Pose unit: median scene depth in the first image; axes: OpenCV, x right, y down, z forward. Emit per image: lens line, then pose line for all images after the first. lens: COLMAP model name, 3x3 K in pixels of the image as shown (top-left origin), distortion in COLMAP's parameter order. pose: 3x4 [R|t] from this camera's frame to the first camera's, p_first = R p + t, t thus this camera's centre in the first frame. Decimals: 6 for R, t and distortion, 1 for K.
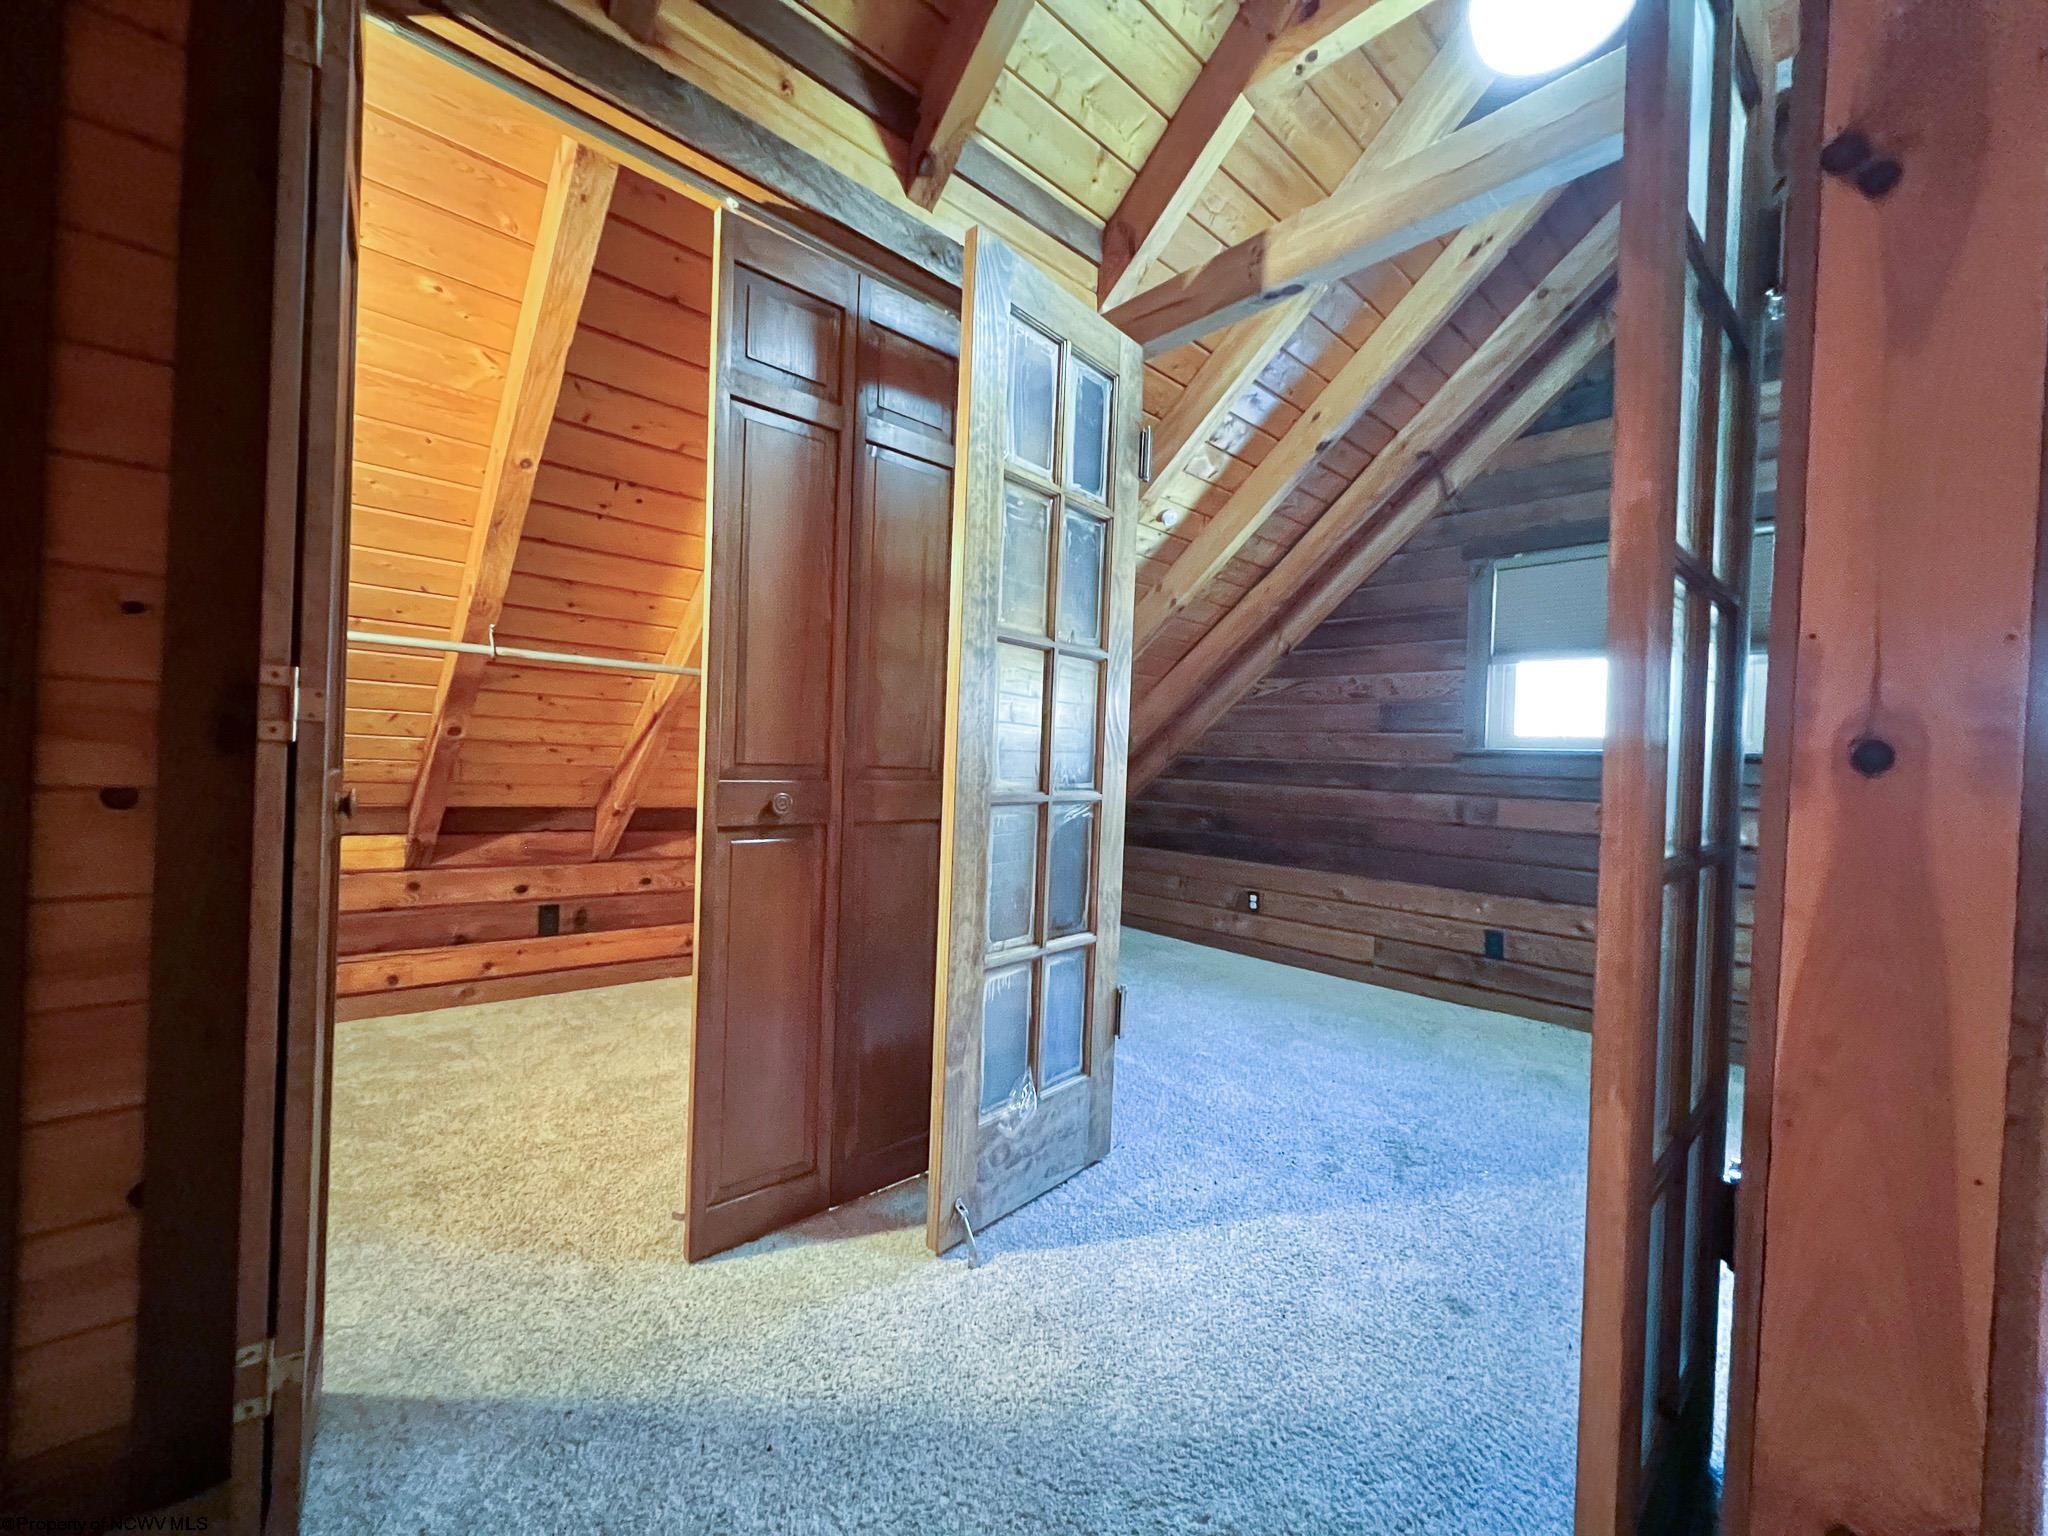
lens RADIAL K [[821.2, 0, 1019.6], [0, 821.2, 768.5], [0, 0, 1]] dist [-0.002681, 0.000508]
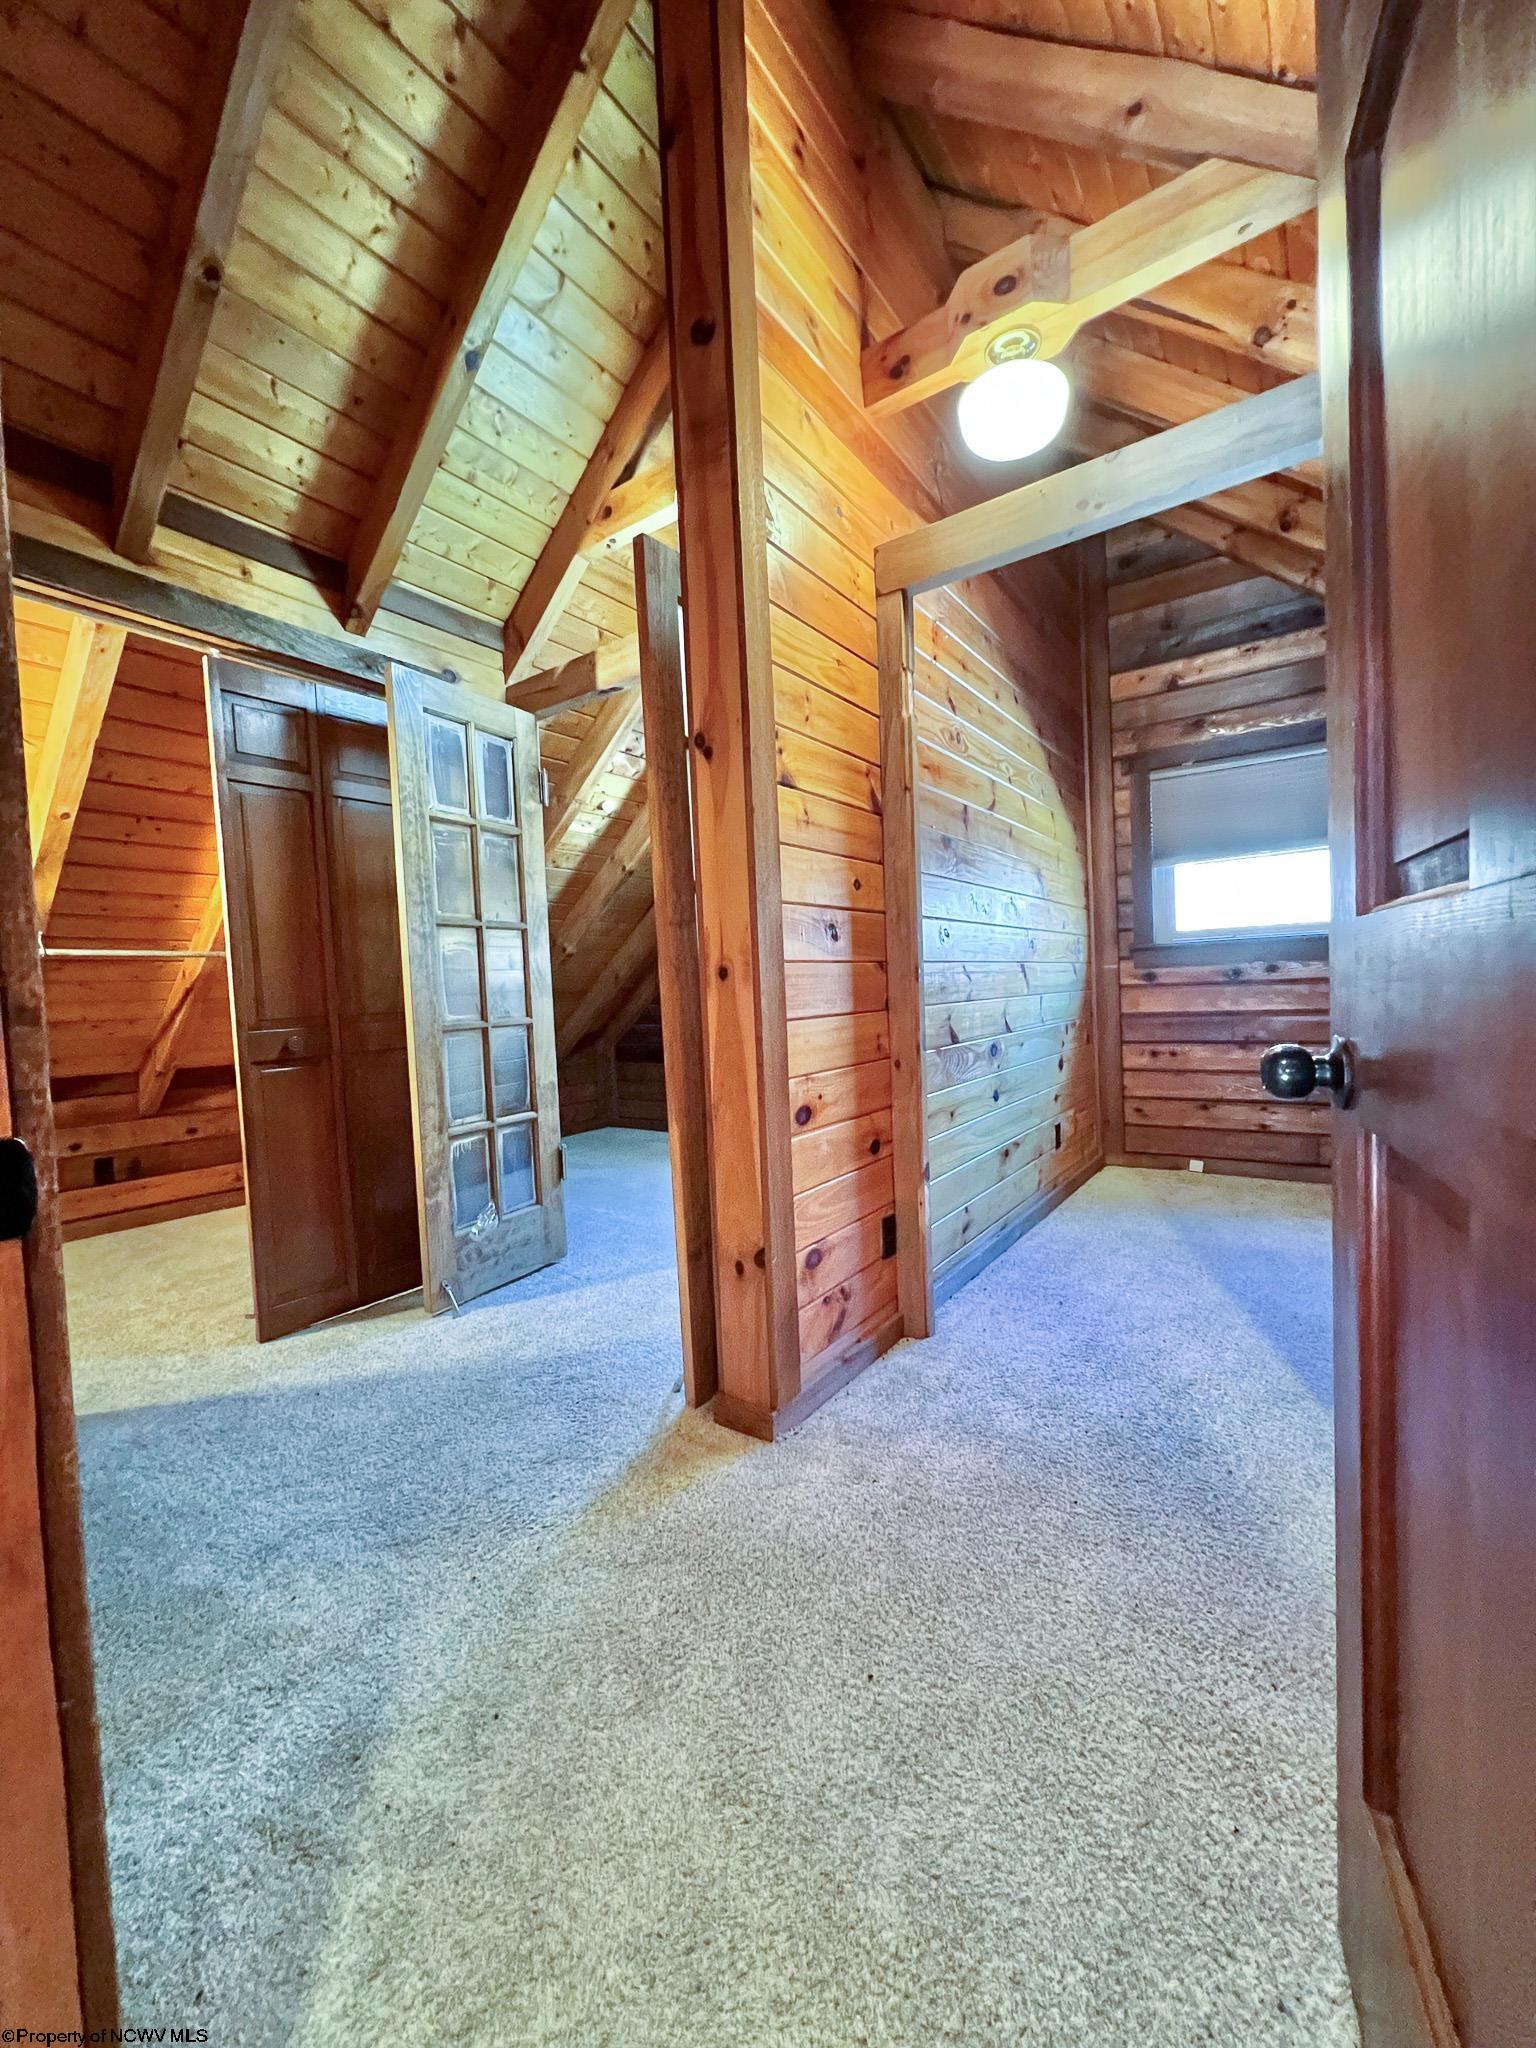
lens RADIAL K [[816.7, 0, 772.2], [0, 816.7, 1021.0], [0, 0, 1]] dist [-0.003901, 0.000789]
pose [[0.973139, -0.093478, 0.210388, 0.232620], [0.087648, 0.995468, 0.036888, 0.020098], [-0.212882, -0.017457, 0.976922, -0.601290]]
